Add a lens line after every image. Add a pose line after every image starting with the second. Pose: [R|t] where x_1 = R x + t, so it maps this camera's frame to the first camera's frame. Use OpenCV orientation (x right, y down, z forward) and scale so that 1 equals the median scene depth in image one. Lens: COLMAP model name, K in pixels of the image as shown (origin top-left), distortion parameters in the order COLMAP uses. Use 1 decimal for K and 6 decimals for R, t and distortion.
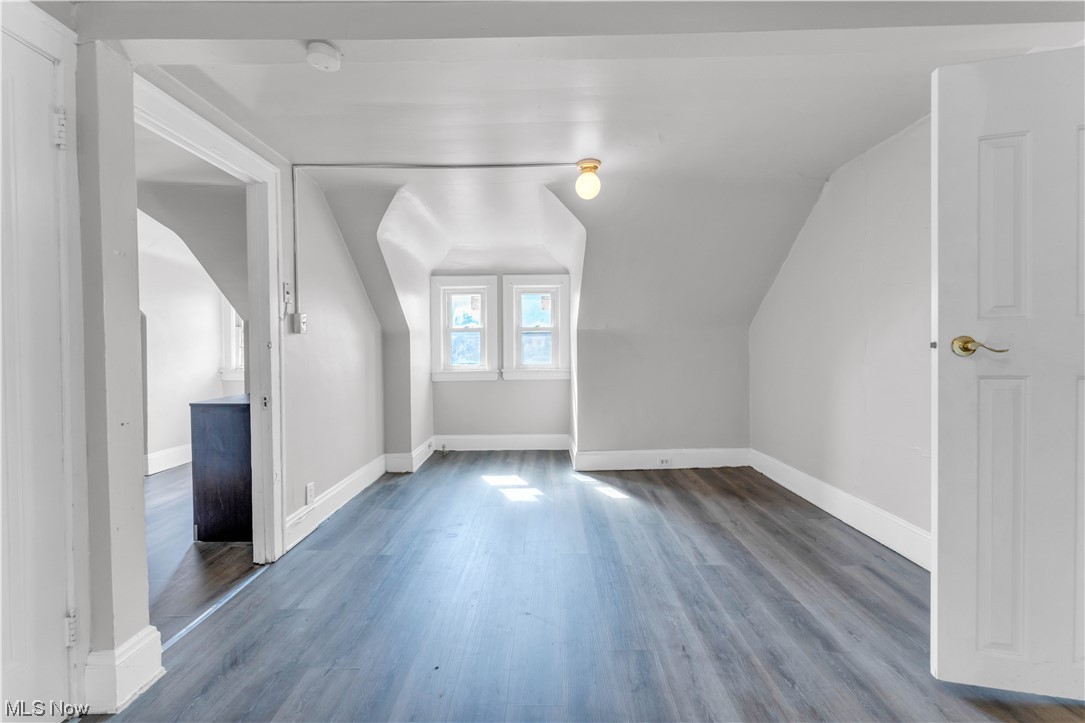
lens RADIAL K [[435.0, 0, 542.5], [0, 435.0, 361.5], [0, 0, 1]] dist [0.015141, -0.000018]
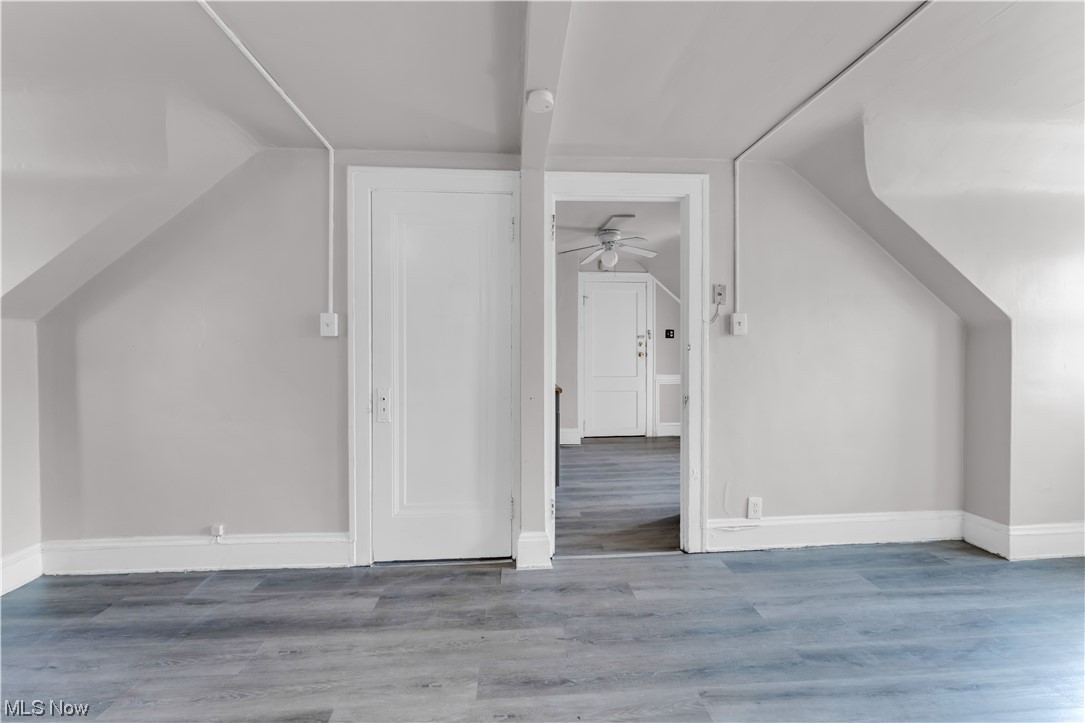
lens RADIAL K [[442.7, 0, 542.2], [0, 442.7, 358.2], [0, 0, 1]] dist [-0.006804, -0.000059]
pose [[0.081408, 0.019261, -0.996495, 0.420930], [-0.023042, 0.999582, 0.017438, -0.021602], [0.996415, 0.021541, 0.081817, 0.572561]]
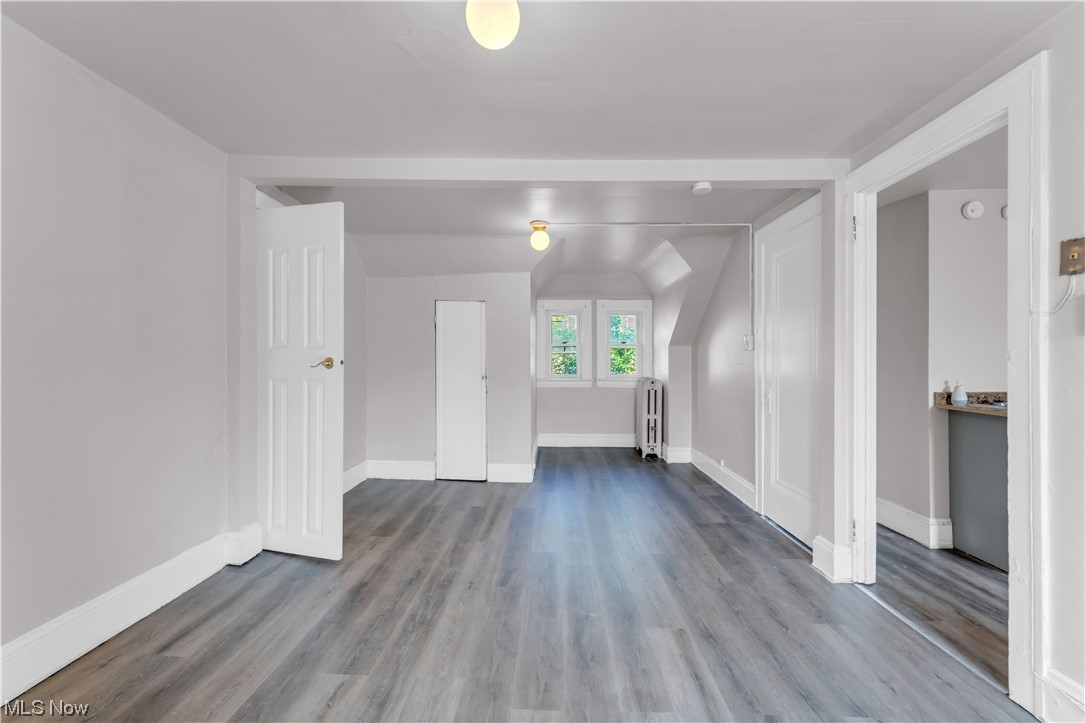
lens RADIAL K [[442.7, 0, 542.2], [0, 442.7, 358.2], [0, 0, 1]] dist [-0.006804, -0.000059]
pose [[-0.999835, 0.006920, 0.016776, 0.052464], [0.007303, 0.999712, 0.022845, -0.055142], [-0.016614, 0.022964, -0.999598, 1.685818]]
